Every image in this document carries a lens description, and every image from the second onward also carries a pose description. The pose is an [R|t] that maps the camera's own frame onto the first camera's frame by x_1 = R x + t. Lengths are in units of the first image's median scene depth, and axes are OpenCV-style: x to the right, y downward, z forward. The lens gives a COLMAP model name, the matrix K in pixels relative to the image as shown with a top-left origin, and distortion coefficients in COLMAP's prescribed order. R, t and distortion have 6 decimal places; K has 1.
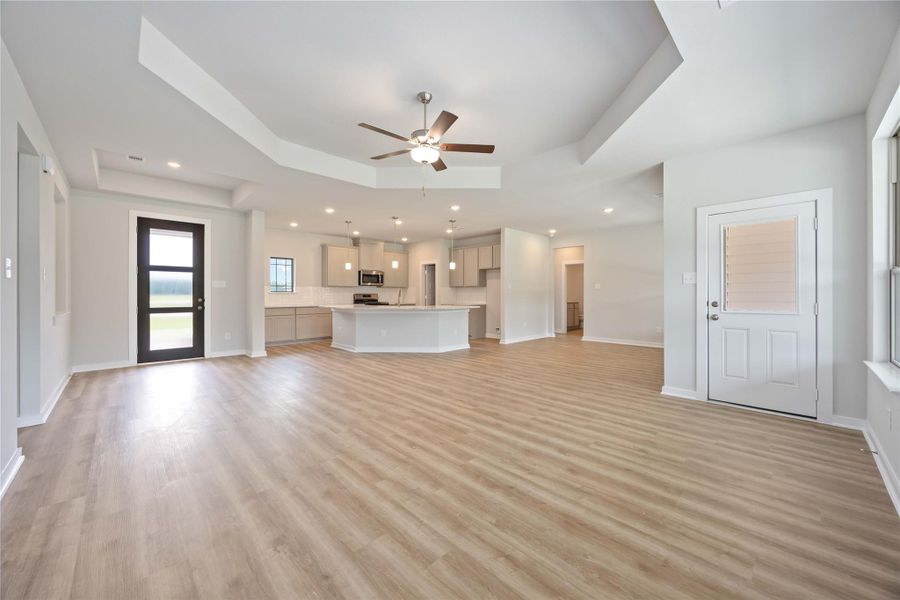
lens RADIAL K [[342.0, 0, 449.7], [0, 342.0, 296.6], [0, 0, 1]] dist [-0.001045, -0.000322]
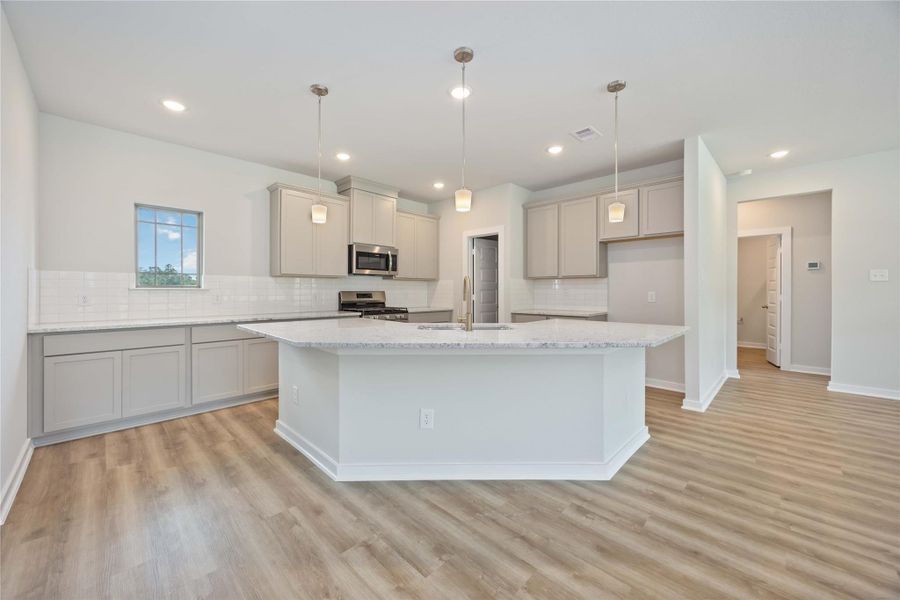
lens RADIAL K [[344.3, 0, 448.2], [0, 344.3, 292.4], [0, 0, 1]] dist [-0.001103, -0.000288]
pose [[0.999676, 0.000895, 0.025436, -0.139428], [-0.000776, 0.999989, -0.004683, -0.004726], [-0.025440, 0.004662, 0.999665, 0.516864]]
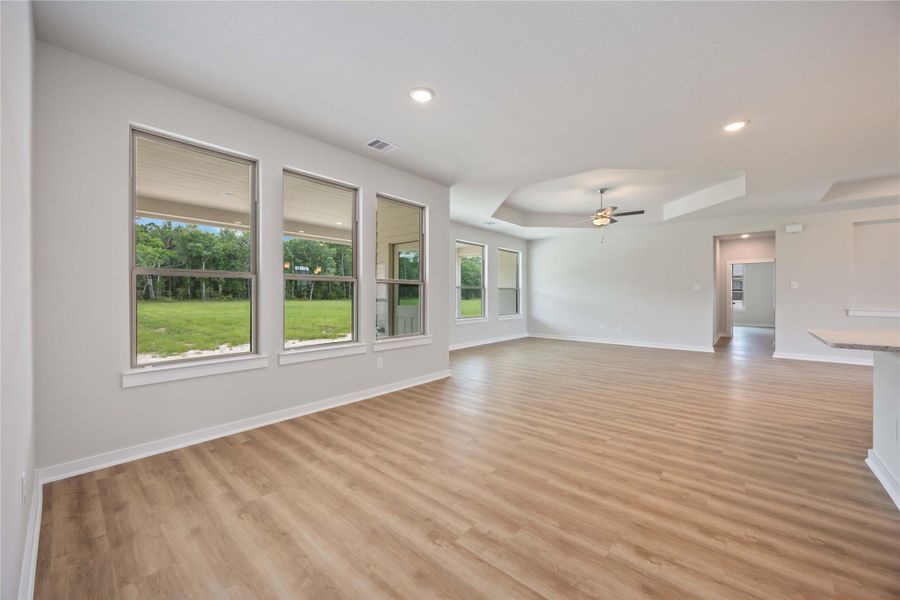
lens RADIAL K [[342.0, 0, 449.7], [0, 342.0, 296.6], [0, 0, 1]] dist [-0.001045, -0.000322]
pose [[-0.996539, -0.002920, -0.083076, 0.320759], [-0.003577, 0.999963, 0.007762, -0.005711], [0.083050, 0.008032, -0.996513, 0.986354]]
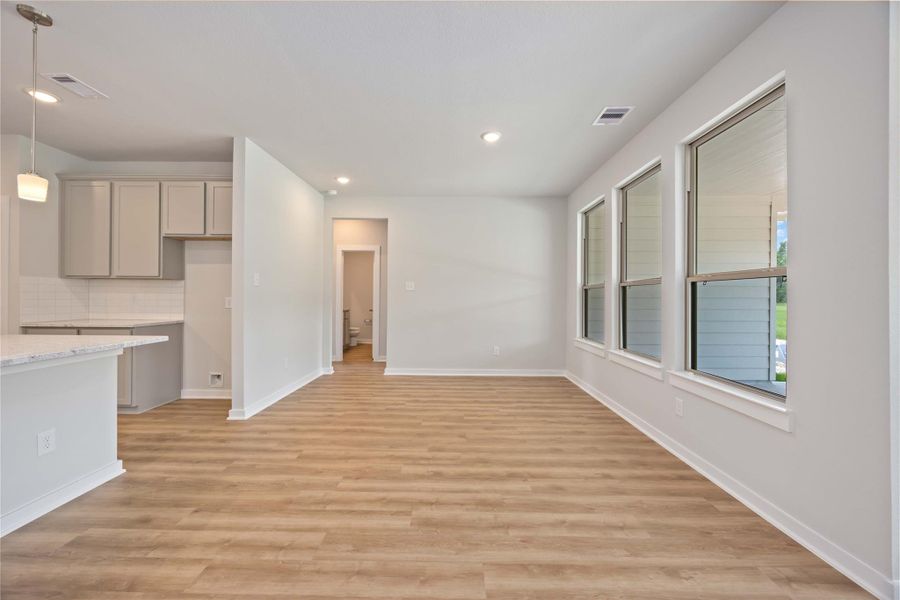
lens RADIAL K [[342.0, 0, 449.7], [0, 342.0, 296.6], [0, 0, 1]] dist [-0.001045, -0.000322]
pose [[0.702448, 0.007999, 0.711690, 0.036756], [-0.000739, 0.999945, -0.010509, -0.003893], [-0.711735, 0.006856, 0.702415, 0.472666]]
